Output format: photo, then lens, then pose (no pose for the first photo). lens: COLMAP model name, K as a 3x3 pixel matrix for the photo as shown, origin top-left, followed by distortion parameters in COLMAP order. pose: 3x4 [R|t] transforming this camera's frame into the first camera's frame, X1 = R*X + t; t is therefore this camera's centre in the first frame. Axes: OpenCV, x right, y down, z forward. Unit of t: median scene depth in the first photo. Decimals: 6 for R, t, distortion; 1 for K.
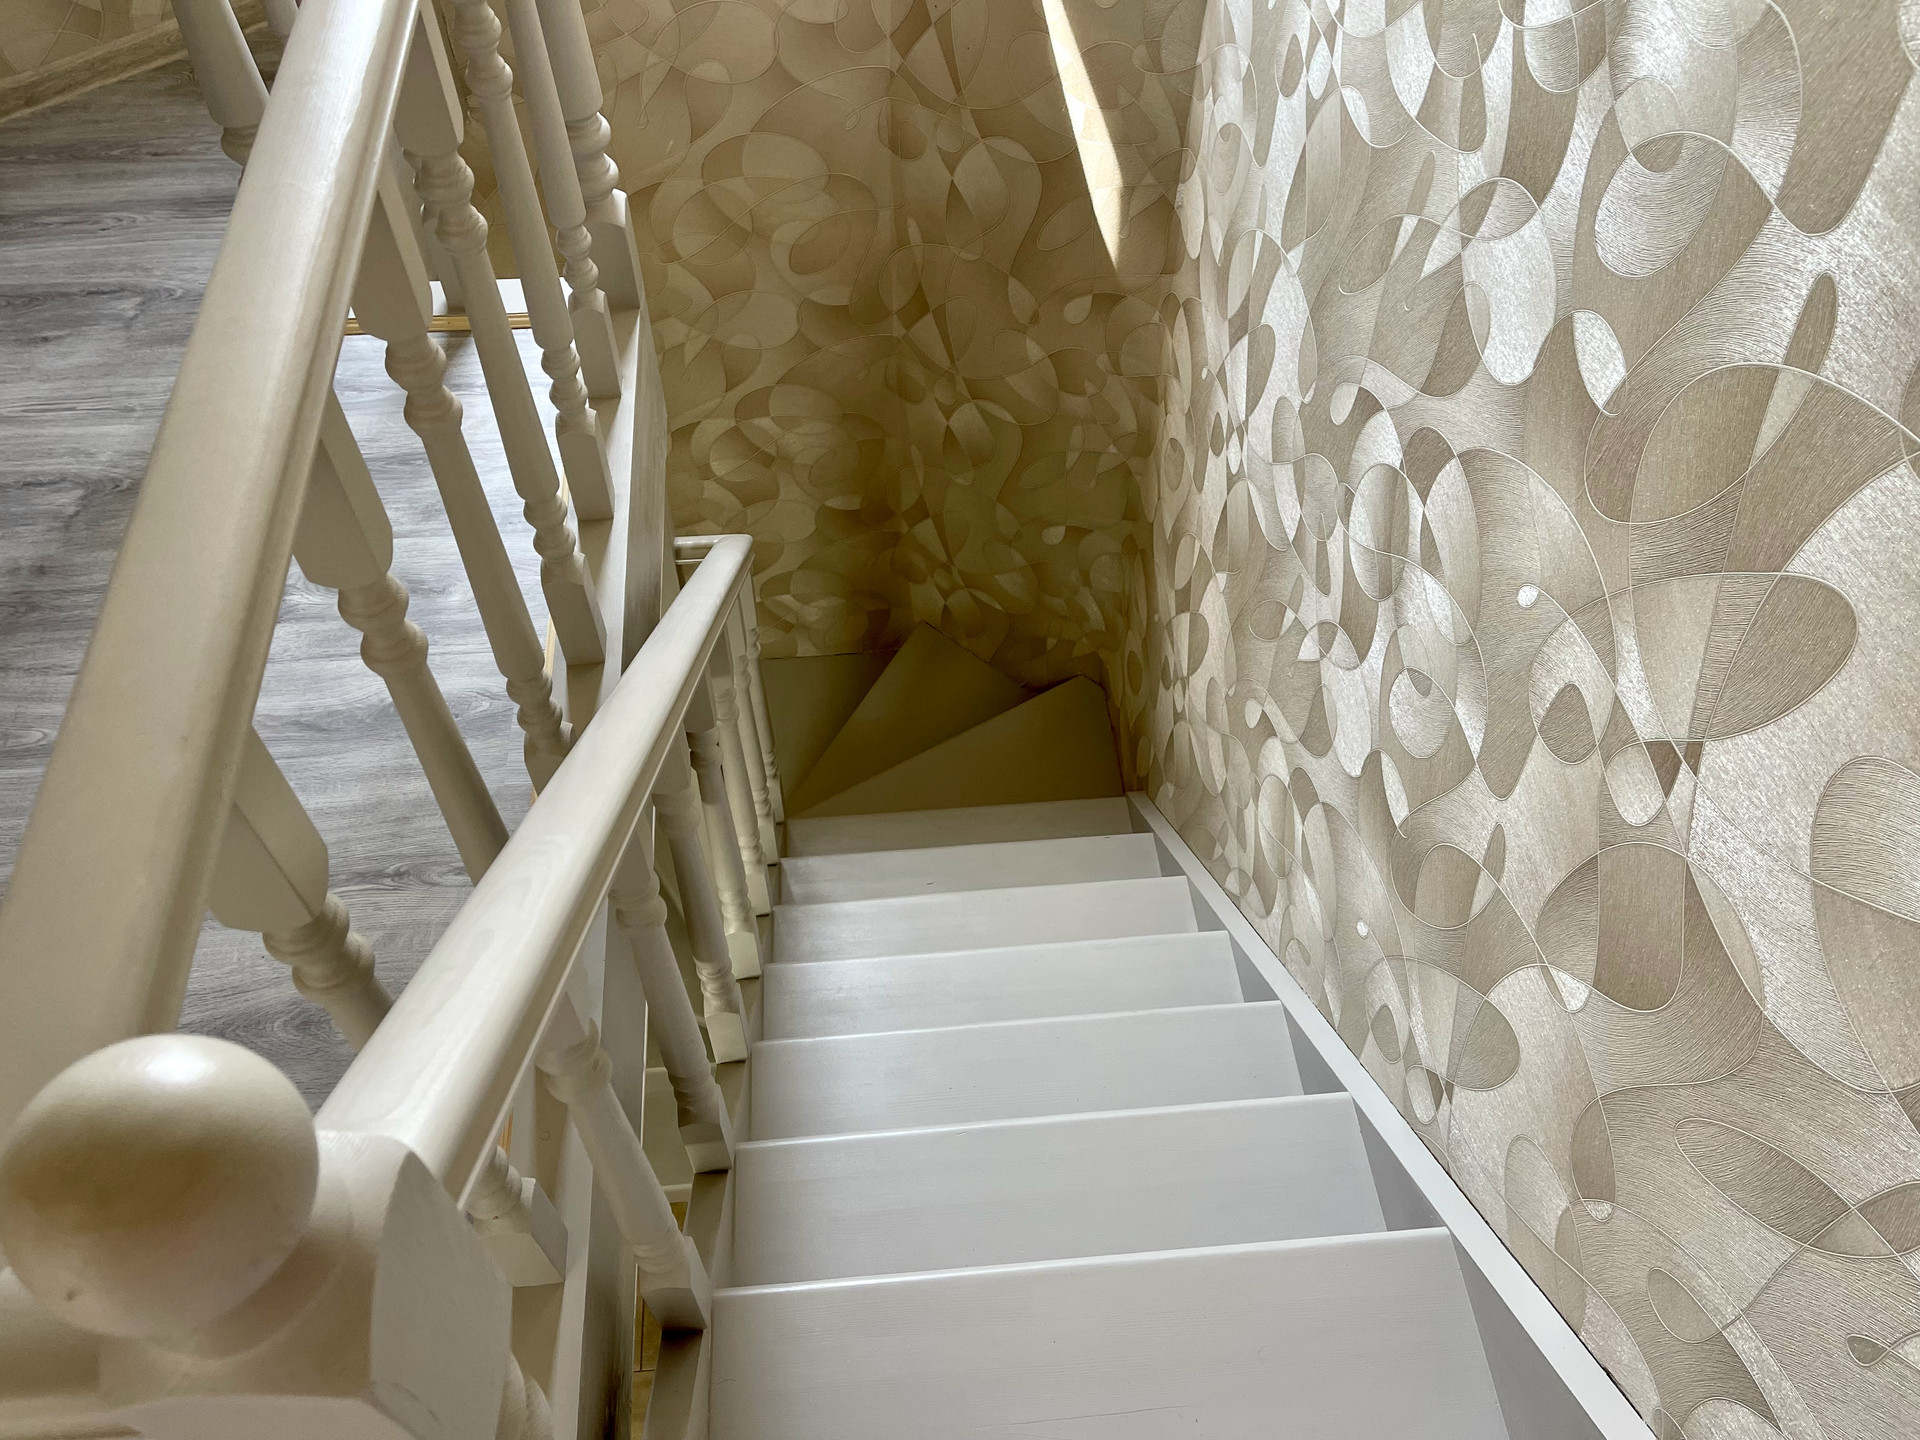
lens RADIAL K [[1458.7, 0, 979.7], [0, 1458.7, 730.3], [0, 0, 1]] dist [0.053273, -0.083561]
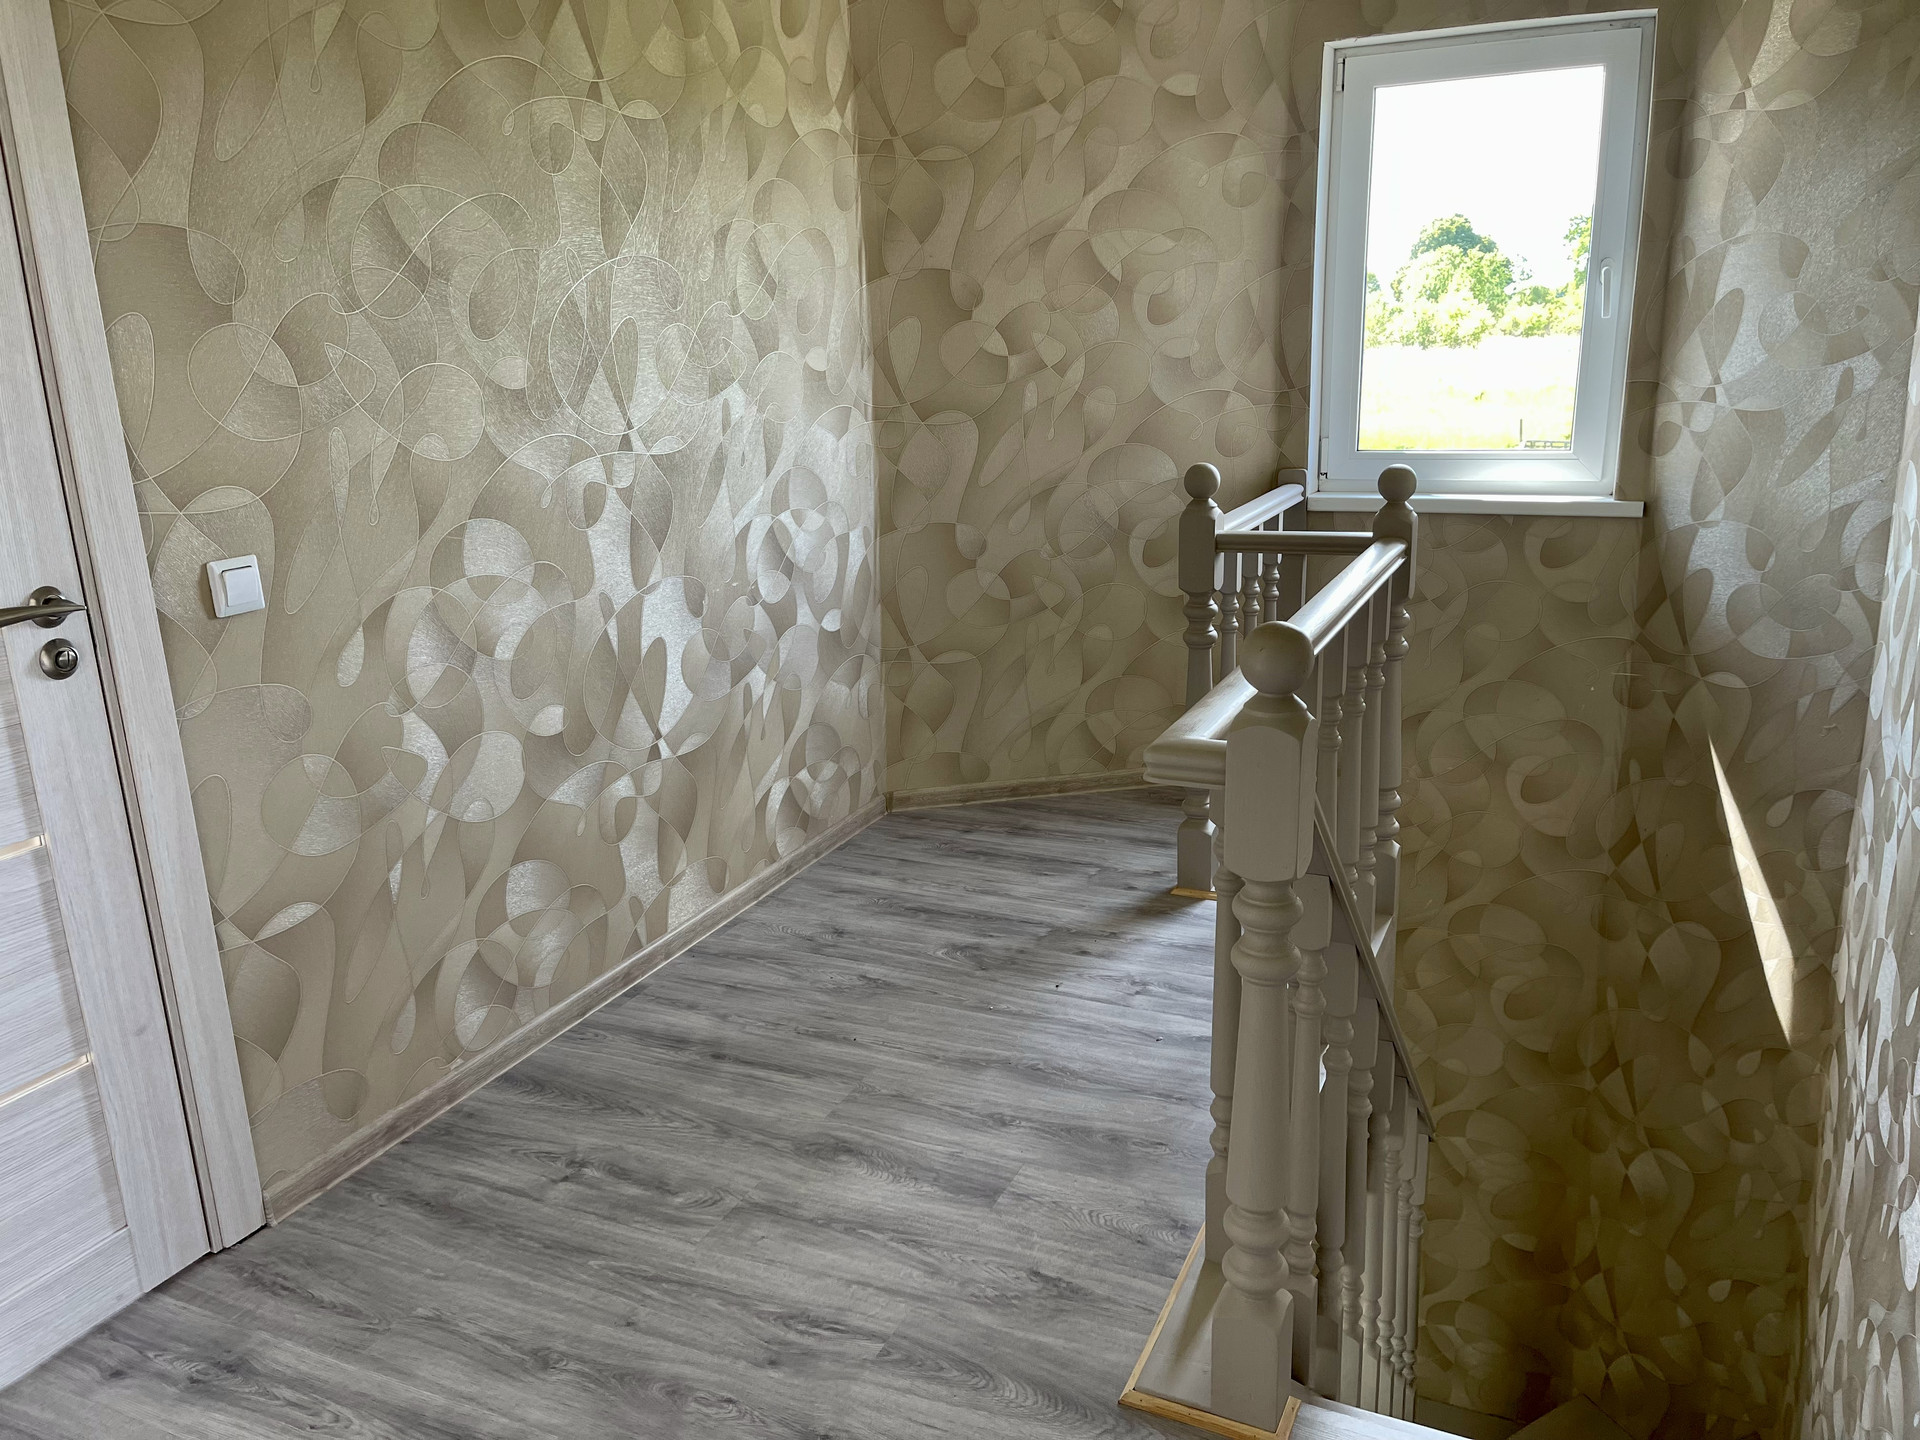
lens RADIAL K [[1458.7, 0, 922.1], [0, 1458.7, 730.0], [0, 0, 1]] dist [0.053273, -0.083561]
pose [[0.853048, 0.076475, -0.516199, 0.088793], [-0.376619, 0.774934, -0.507577, 0.367130], [0.361203, 0.627398, 0.689858, -0.254266]]
